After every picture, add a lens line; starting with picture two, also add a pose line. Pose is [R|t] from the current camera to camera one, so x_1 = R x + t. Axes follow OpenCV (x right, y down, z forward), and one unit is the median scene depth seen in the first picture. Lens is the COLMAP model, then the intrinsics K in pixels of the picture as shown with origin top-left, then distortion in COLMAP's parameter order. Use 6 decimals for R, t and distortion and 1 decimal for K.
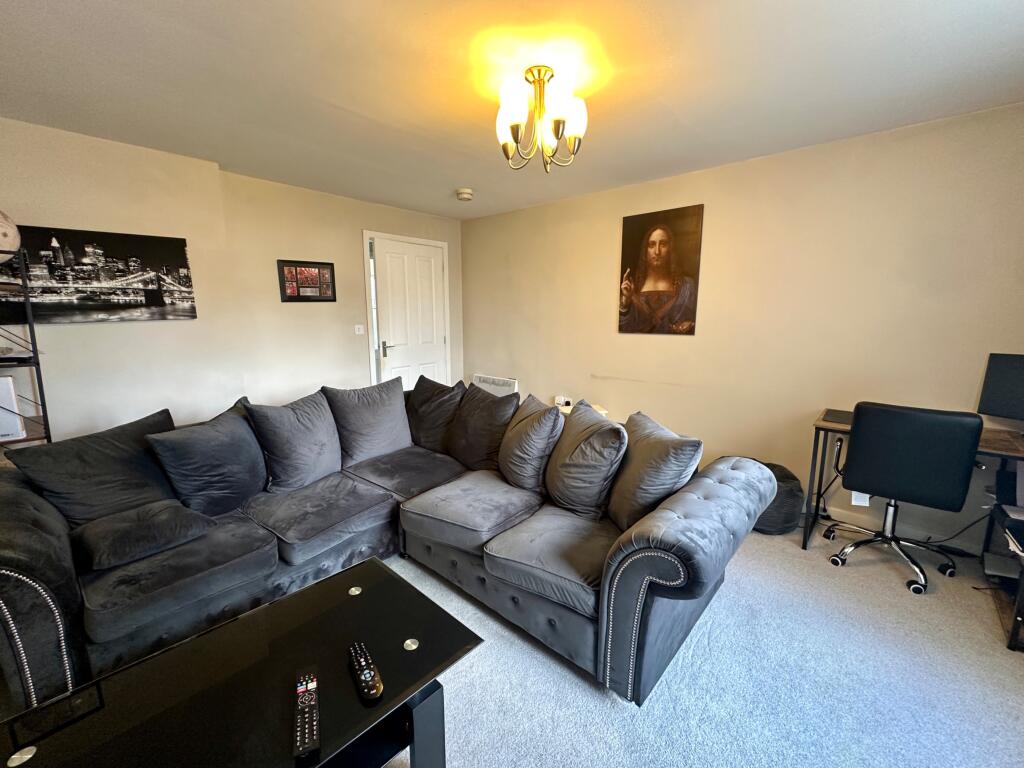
lens RADIAL K [[428.7, 0, 510.3], [0, 428.7, 383.9], [0, 0, 1]] dist [0.000097, -0.000052]
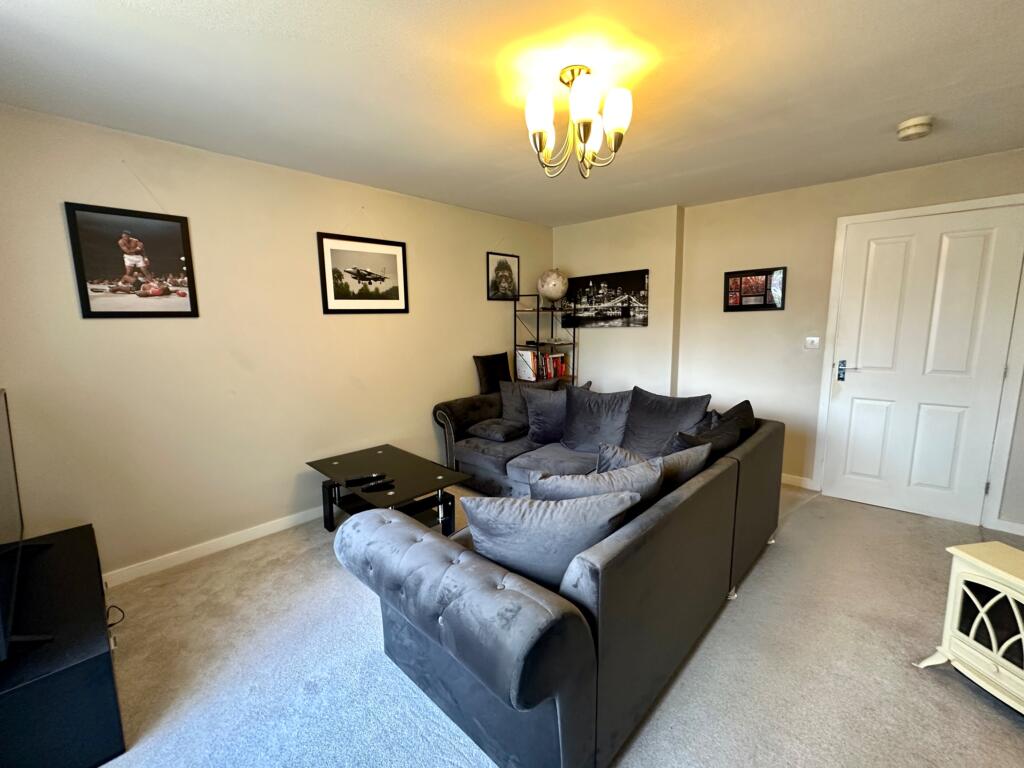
lens RADIAL K [[428.7, 0, 510.5], [0, 428.7, 380.2], [0, 0, 1]] dist [0.000097, -0.000052]
pose [[-0.033946, 0.148897, -0.988270, 0.721965], [-0.155537, 0.976004, 0.152392, -0.135523], [0.987247, 0.158886, -0.009972, 0.662941]]
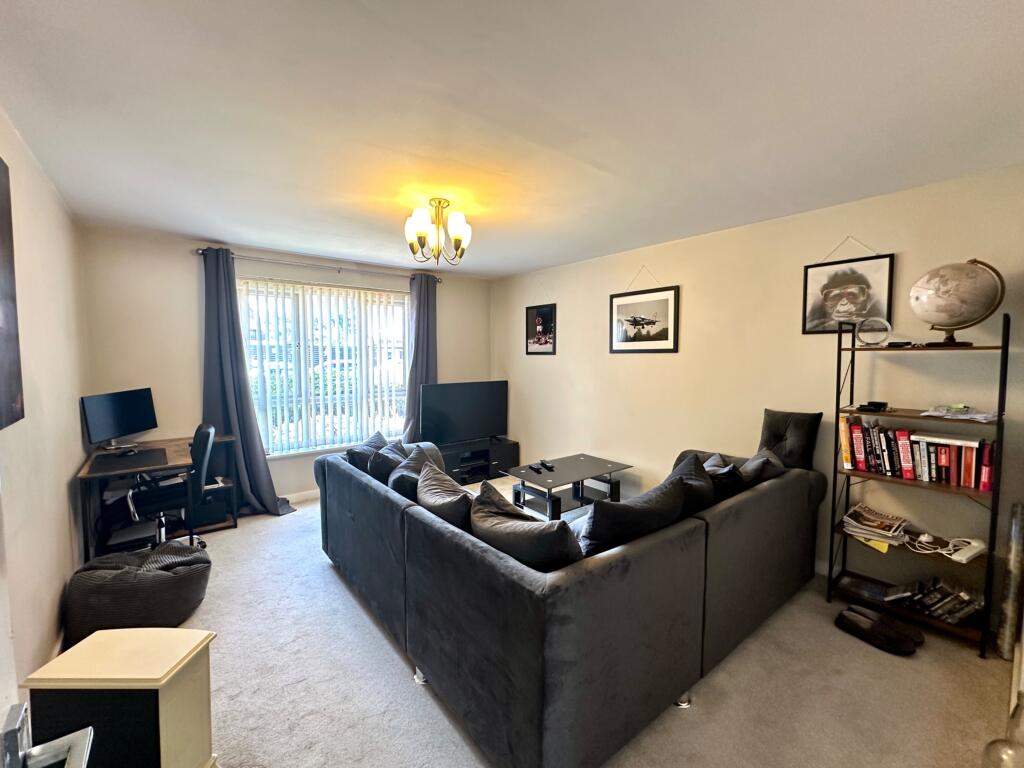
lens RADIAL K [[428.7, 0, 512.5], [0, 428.7, 382.2], [0, 0, 1]] dist [0.000097, -0.000052]
pose [[-0.988559, -0.015702, 0.150016, -0.247096], [0.018419, 0.974557, 0.223383, -0.298401], [-0.149707, 0.223591, -0.963117, 1.647410]]
